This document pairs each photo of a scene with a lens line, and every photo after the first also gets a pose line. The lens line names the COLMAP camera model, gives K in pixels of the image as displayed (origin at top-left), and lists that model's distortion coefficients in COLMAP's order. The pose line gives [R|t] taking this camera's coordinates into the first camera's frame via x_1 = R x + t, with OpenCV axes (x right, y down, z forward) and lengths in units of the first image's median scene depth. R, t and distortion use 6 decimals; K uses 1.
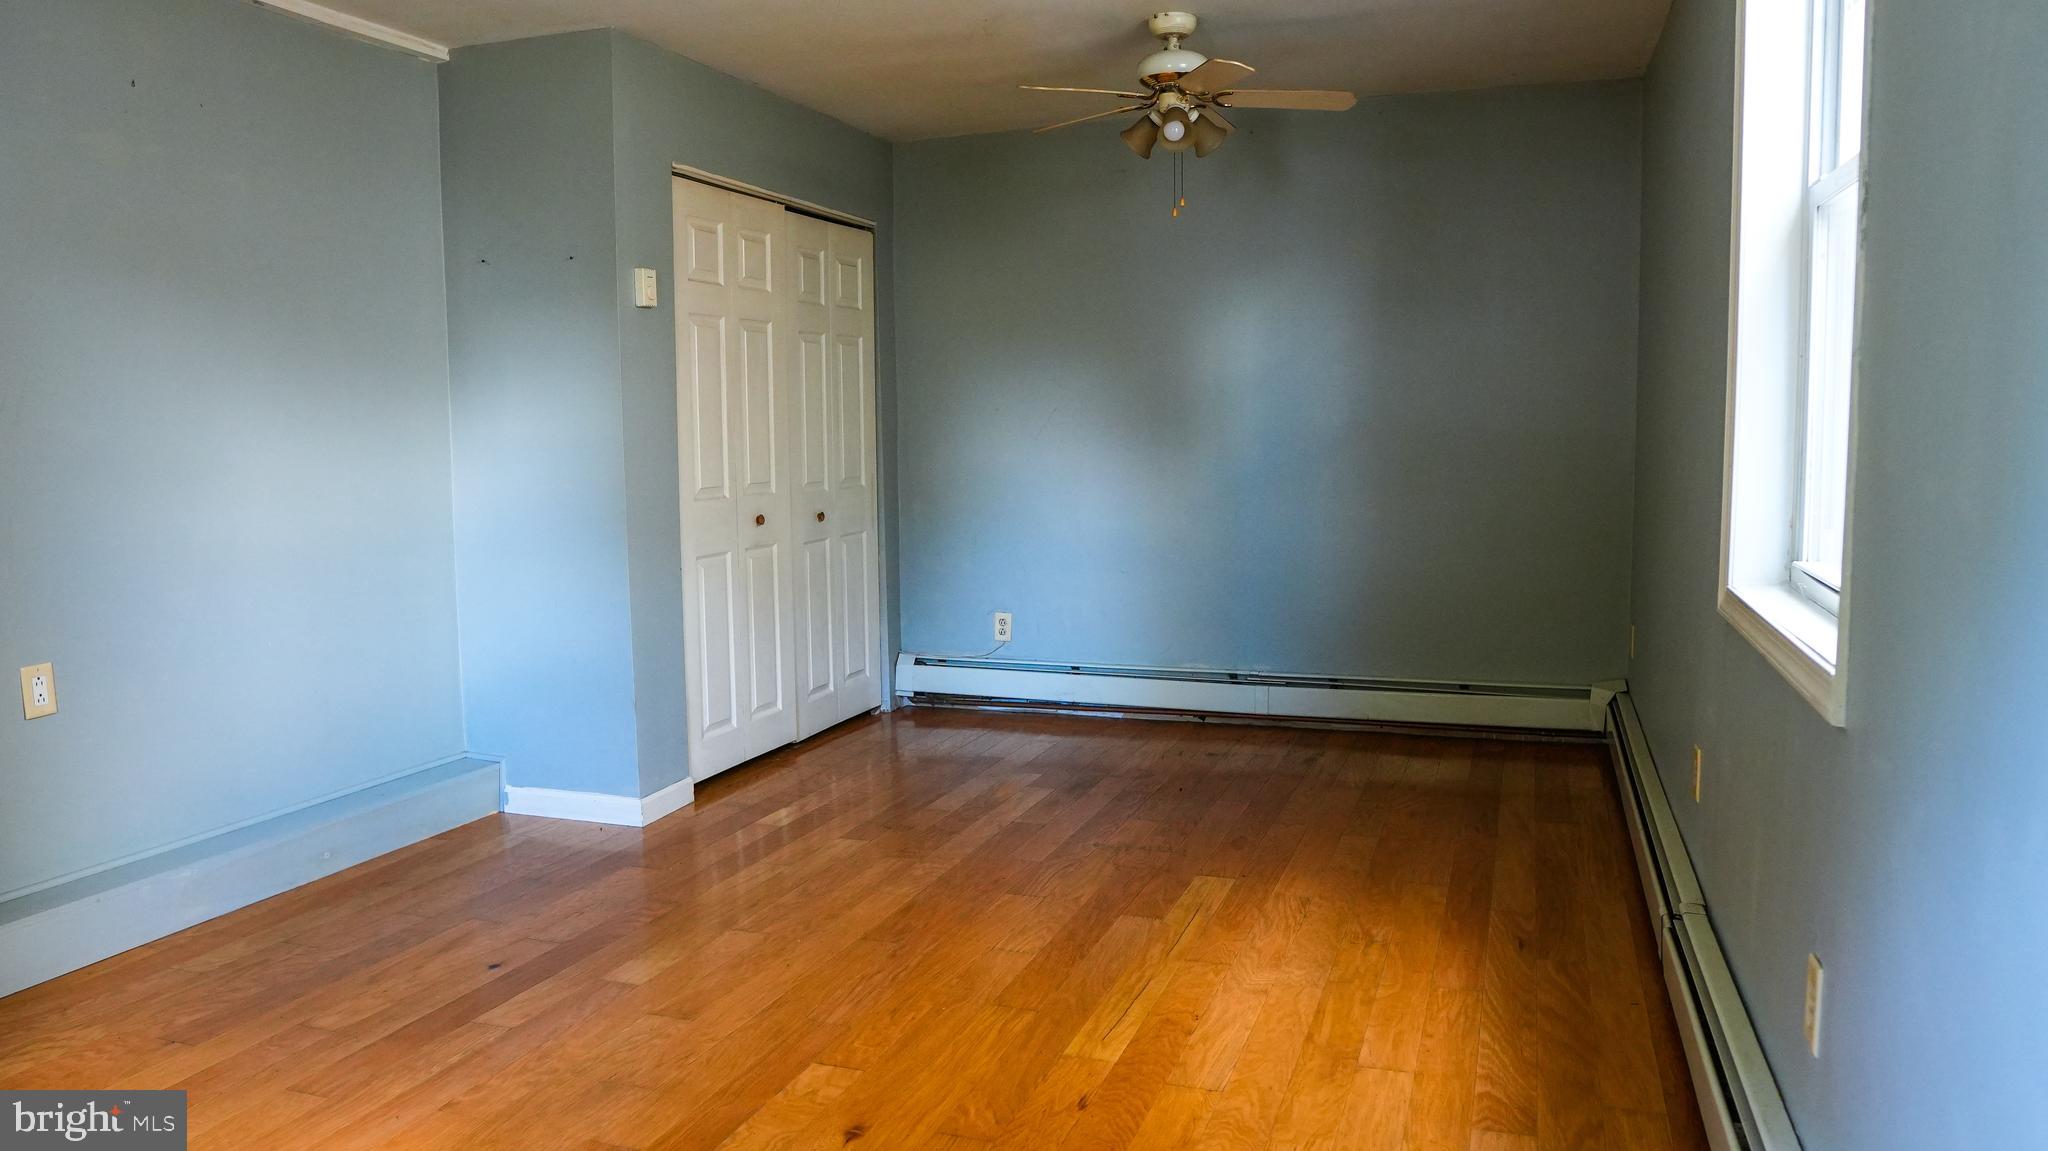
lens RADIAL K [[1456.0, 0, 1021.0], [0, 1456.0, 580.7], [0, 0, 1]] dist [-0.110972, 0.075919]
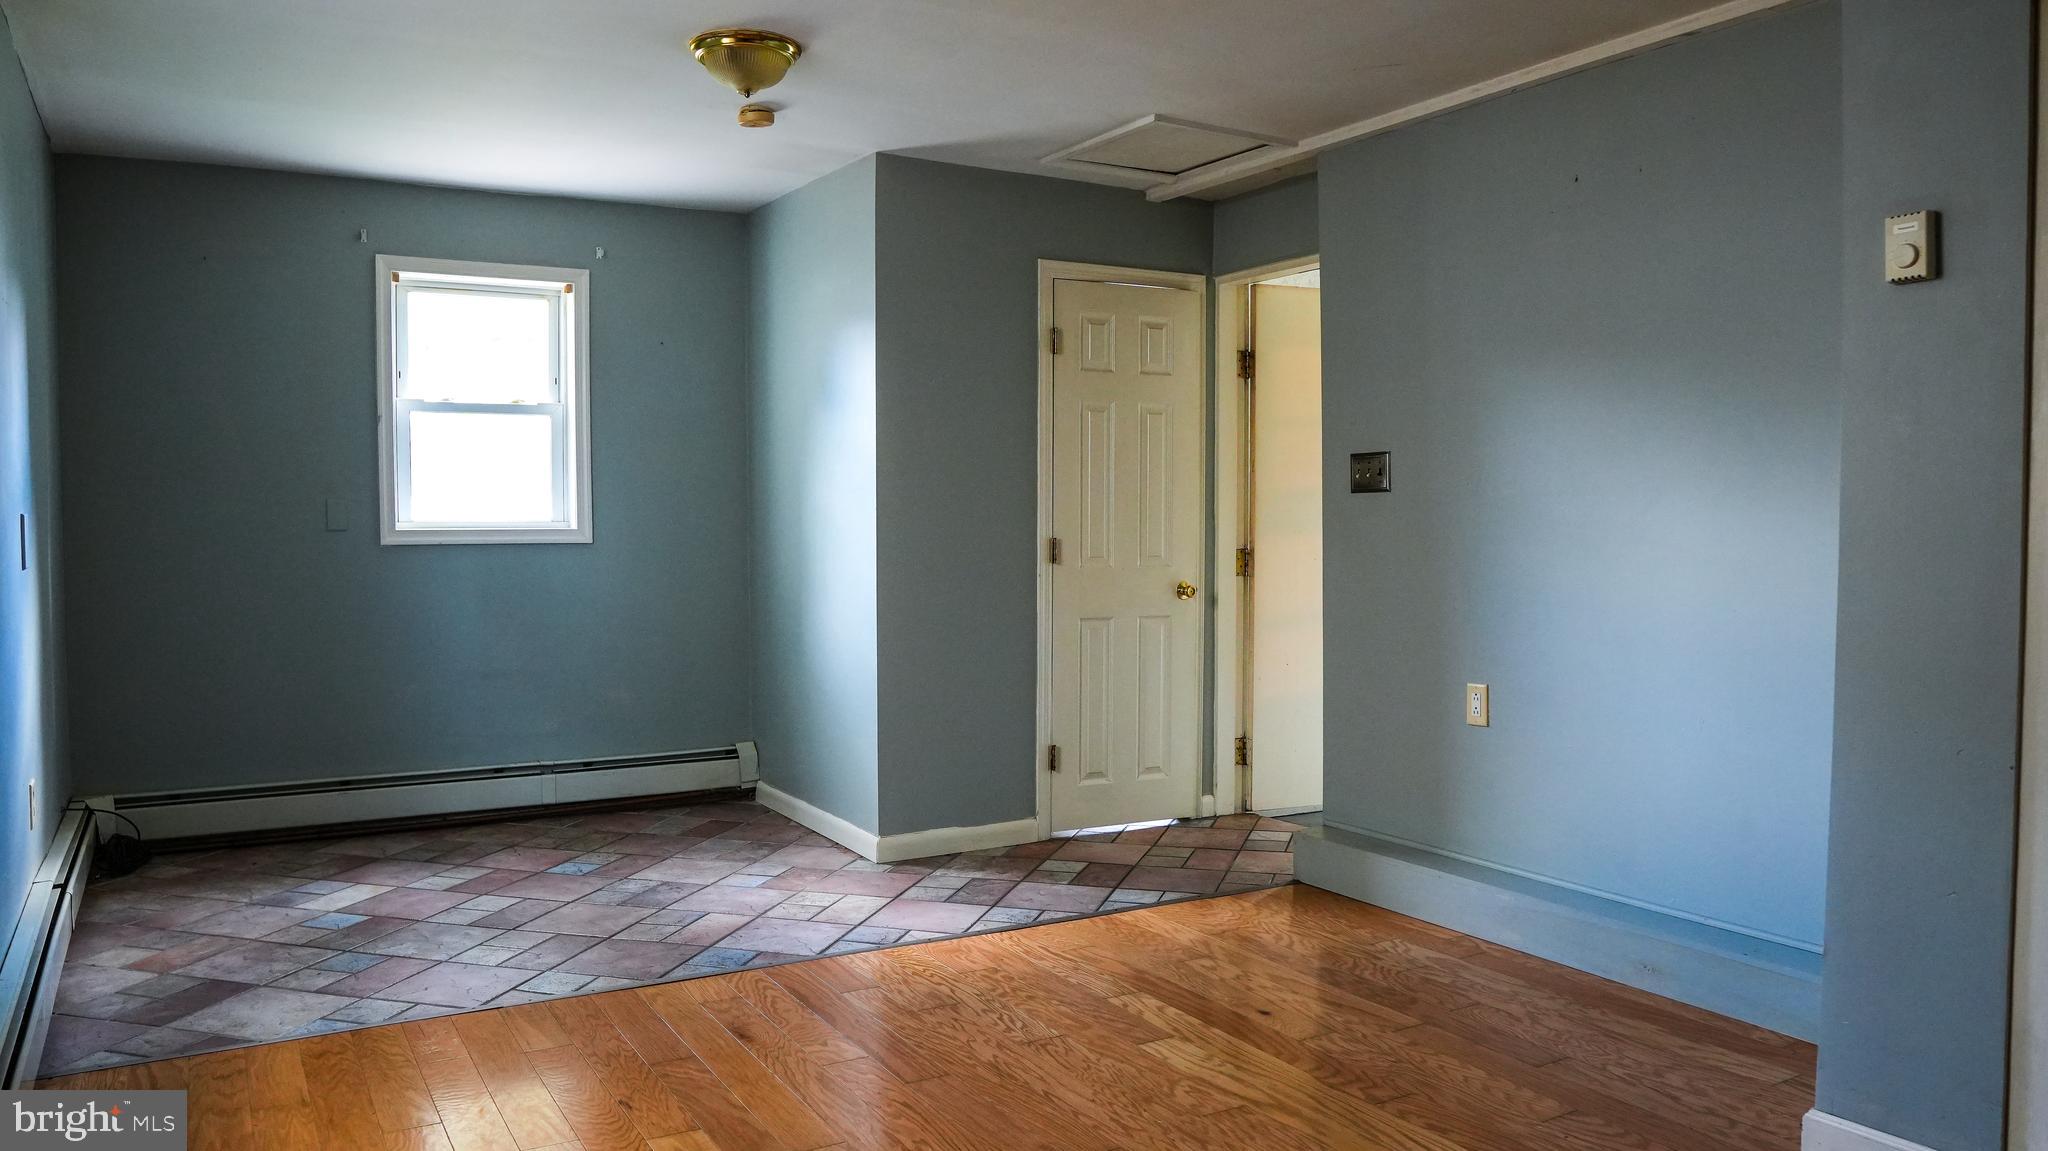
lens RADIAL K [[1456.0, 0, 1021.0], [0, 1456.0, 580.7], [0, 0, 1]] dist [-0.110972, 0.075919]
pose [[-0.646482, 0.042847, -0.761725, 0.423918], [-0.073725, 0.990241, 0.118272, -0.121467], [0.759359, 0.132619, -0.637014, 1.193989]]
